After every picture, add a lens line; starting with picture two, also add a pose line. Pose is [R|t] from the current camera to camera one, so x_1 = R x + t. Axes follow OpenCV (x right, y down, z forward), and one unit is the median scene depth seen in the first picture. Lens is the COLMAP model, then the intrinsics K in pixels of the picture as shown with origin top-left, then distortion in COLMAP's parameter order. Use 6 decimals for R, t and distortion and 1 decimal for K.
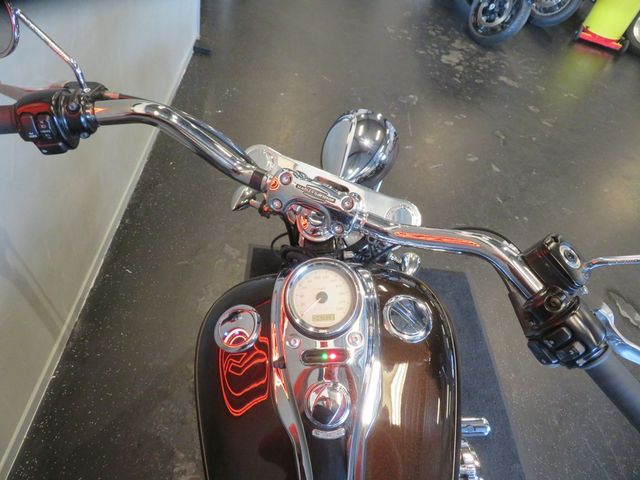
lens RADIAL K [[458.3, 0, 320.0], [0, 458.3, 240.0], [0, 0, 1]] dist [-0.011977, 0.003913]
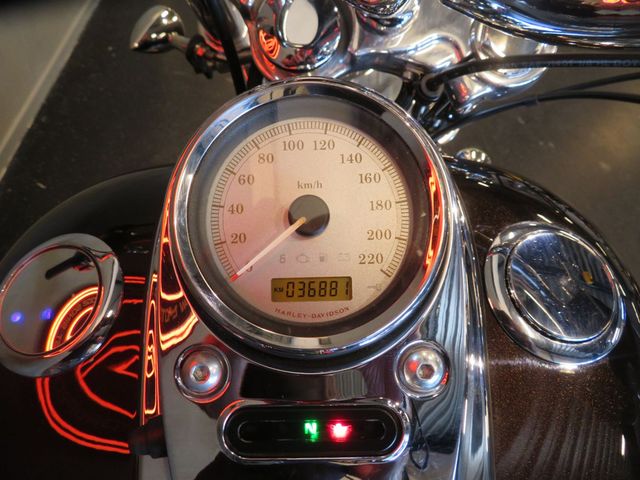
lens RADIAL K [[458.3, 0, 320.0], [0, 458.3, 240.0], [0, 0, 1]] dist [-0.011977, 0.003913]
pose [[0.998355, 0.034516, 0.045788, -0.000422], [-0.040647, 0.989237, 0.140560, 0.069809], [-0.040443, -0.142190, 0.989013, 0.504332]]
